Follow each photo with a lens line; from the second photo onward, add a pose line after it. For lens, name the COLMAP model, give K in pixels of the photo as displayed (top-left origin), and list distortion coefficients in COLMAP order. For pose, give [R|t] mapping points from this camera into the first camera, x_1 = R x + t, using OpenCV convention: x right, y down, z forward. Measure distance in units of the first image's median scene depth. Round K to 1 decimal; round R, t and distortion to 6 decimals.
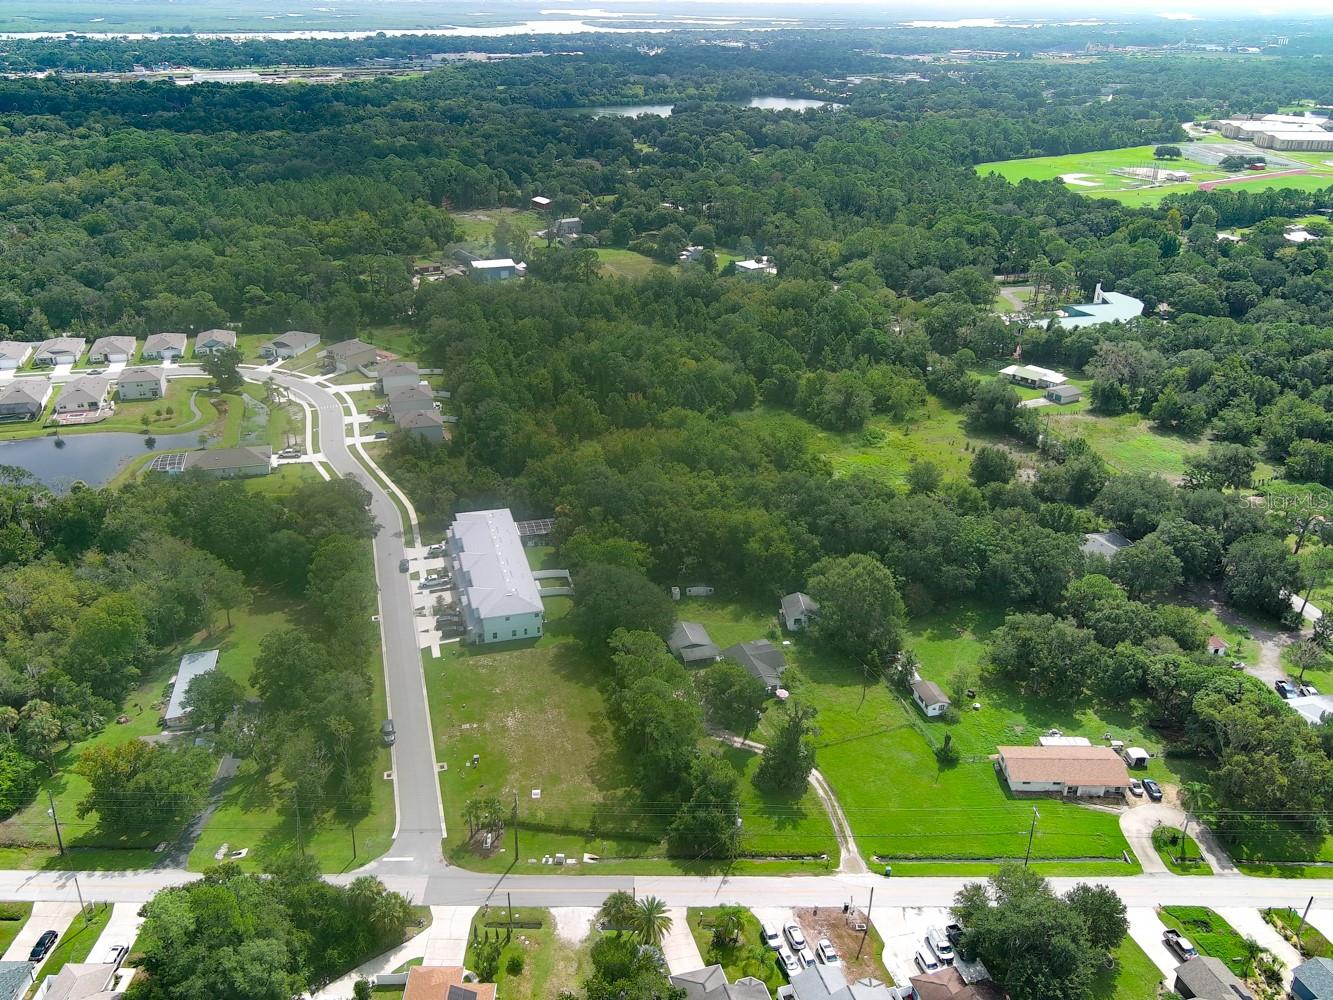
lens RADIAL K [[1094.7, 0, 666.5], [0, 1094.7, 500.0], [0, 0, 1]] dist [0.002171, -0.007382]
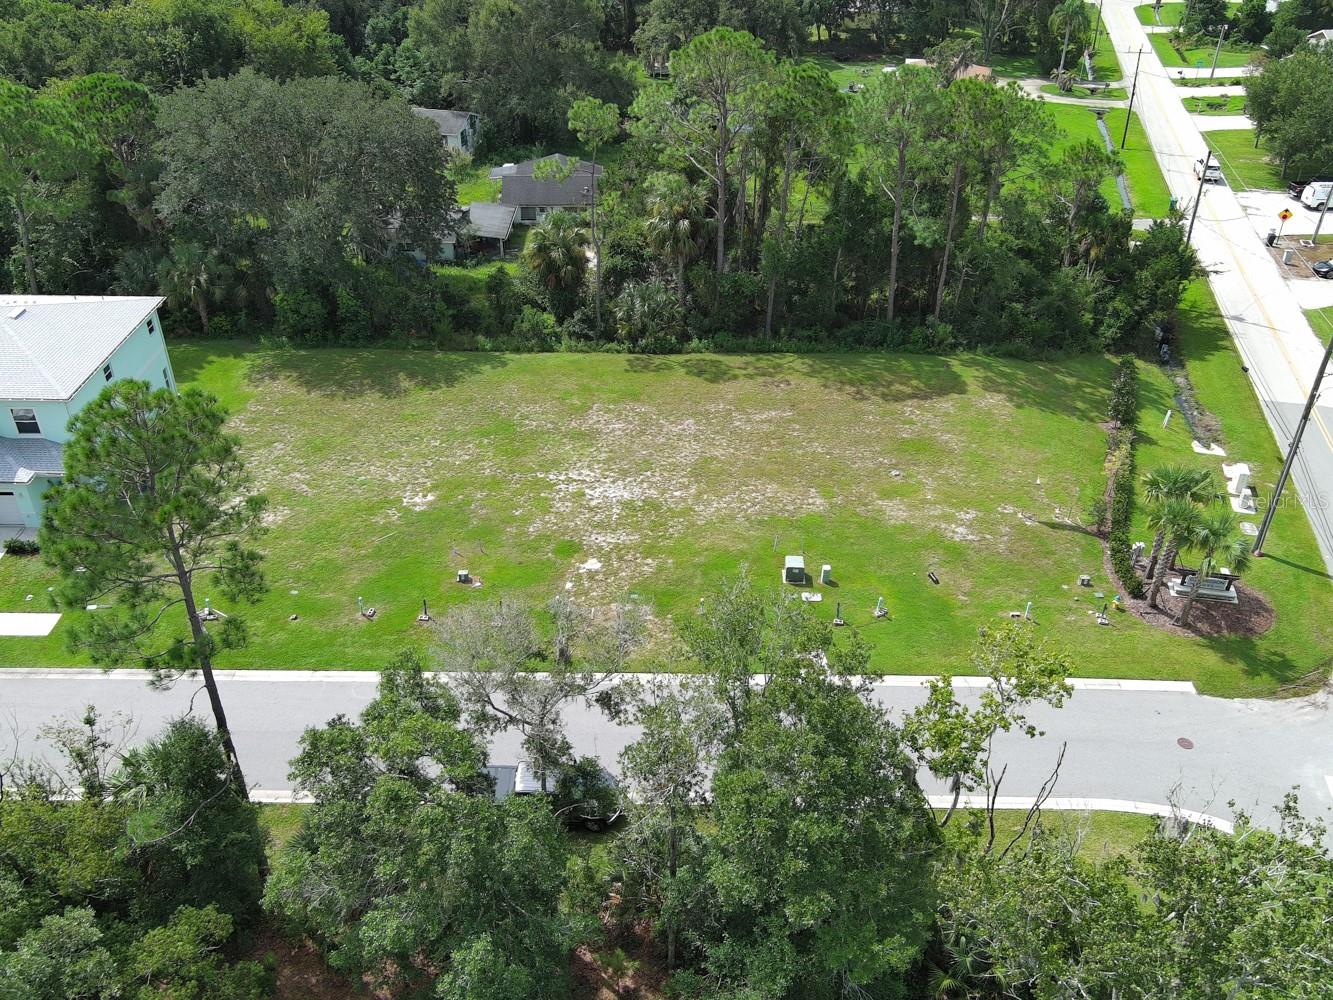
lens RADIAL K [[1090.7, 0, 661.1], [0, 1090.7, 501.2], [0, 0, 1]] dist [-0.002161, -0.007061]
pose [[0.265459, -0.546908, 0.793992, -0.314535], [0.406105, 0.810345, 0.422397, 0.071324], [-0.874420, 0.210315, 0.437216, 0.719195]]
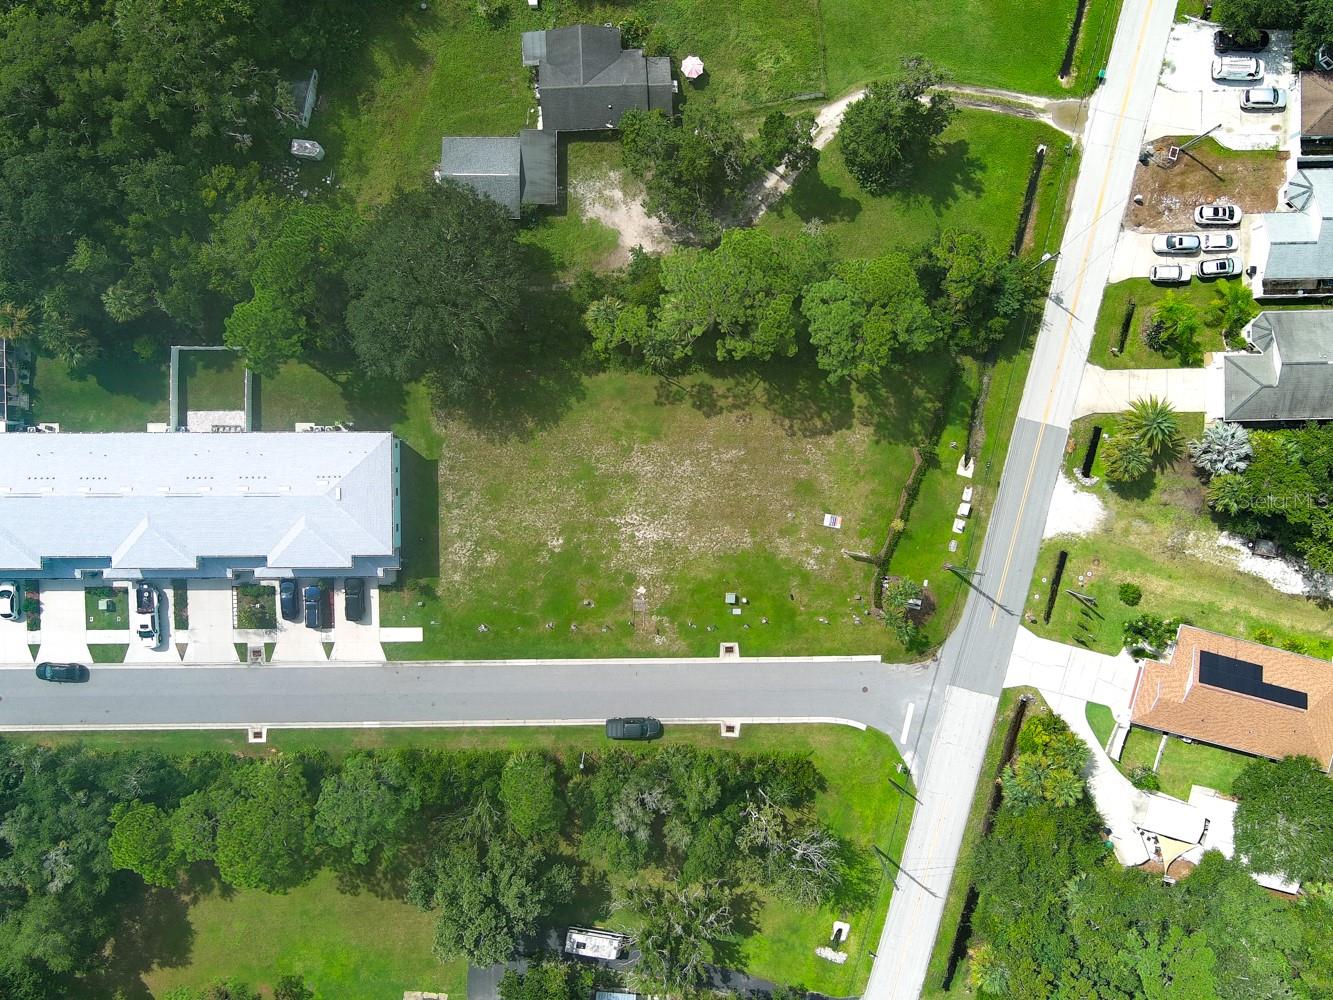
lens RADIAL K [[1090.7, 0, 661.1], [0, 1090.7, 501.2], [0, 0, 1]] dist [-0.002161, -0.007061]
pose [[0.264458, -0.963742, -0.035554, -0.085159], [0.398642, 0.075672, 0.913979, -0.292929], [-0.878150, -0.255882, 0.404200, 0.630426]]
